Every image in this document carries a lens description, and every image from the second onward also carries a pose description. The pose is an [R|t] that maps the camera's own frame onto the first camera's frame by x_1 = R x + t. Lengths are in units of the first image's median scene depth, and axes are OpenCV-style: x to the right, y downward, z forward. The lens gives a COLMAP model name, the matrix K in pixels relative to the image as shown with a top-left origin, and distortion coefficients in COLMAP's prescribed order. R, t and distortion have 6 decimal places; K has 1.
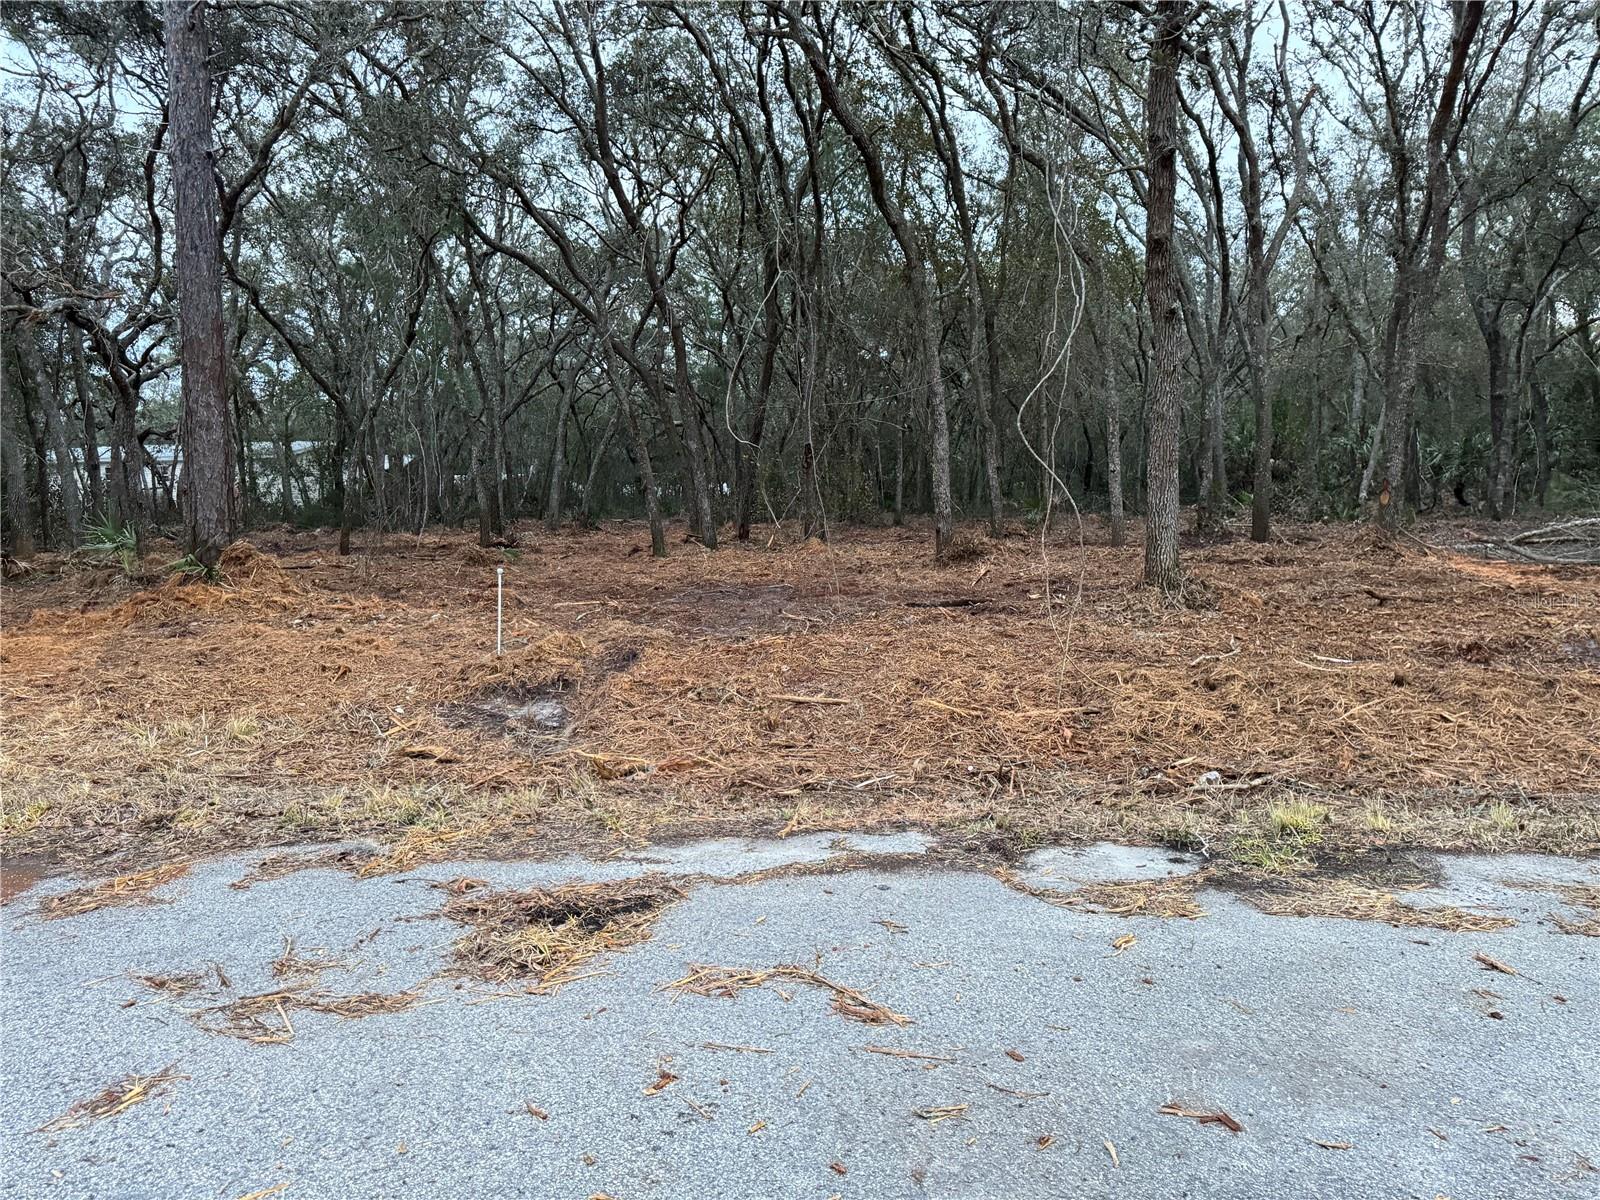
lens RADIAL K [[1117.4, 0, 800.0], [0, 1117.4, 600.0], [0, 0, 1]] dist [0.001819, 0.000481]
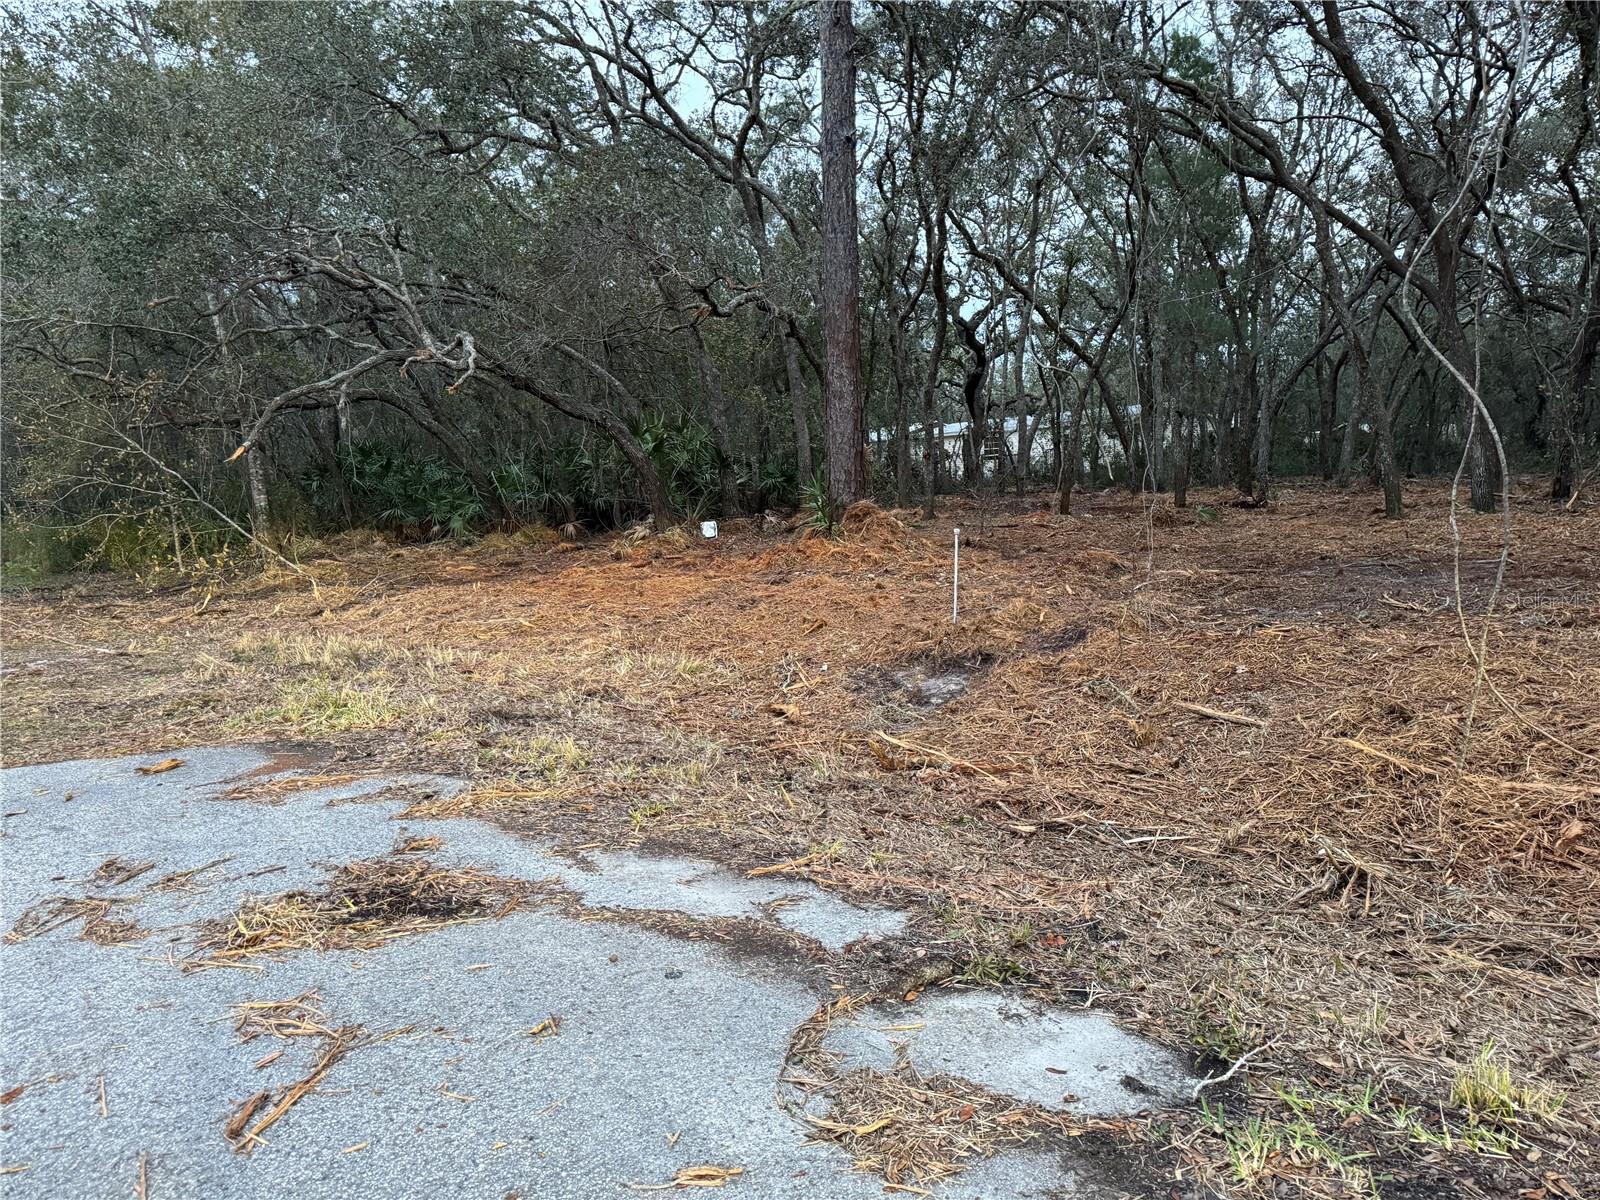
lens RADIAL K [[1117.4, 0, 800.0], [0, 1117.4, 600.0], [0, 0, 1]] dist [0.001819, 0.000481]
pose [[0.833121, 0.077173, -0.547681, 0.126611], [-0.063507, 0.997016, 0.043883, -0.000562], [0.549433, -0.001778, 0.835536, 0.159085]]
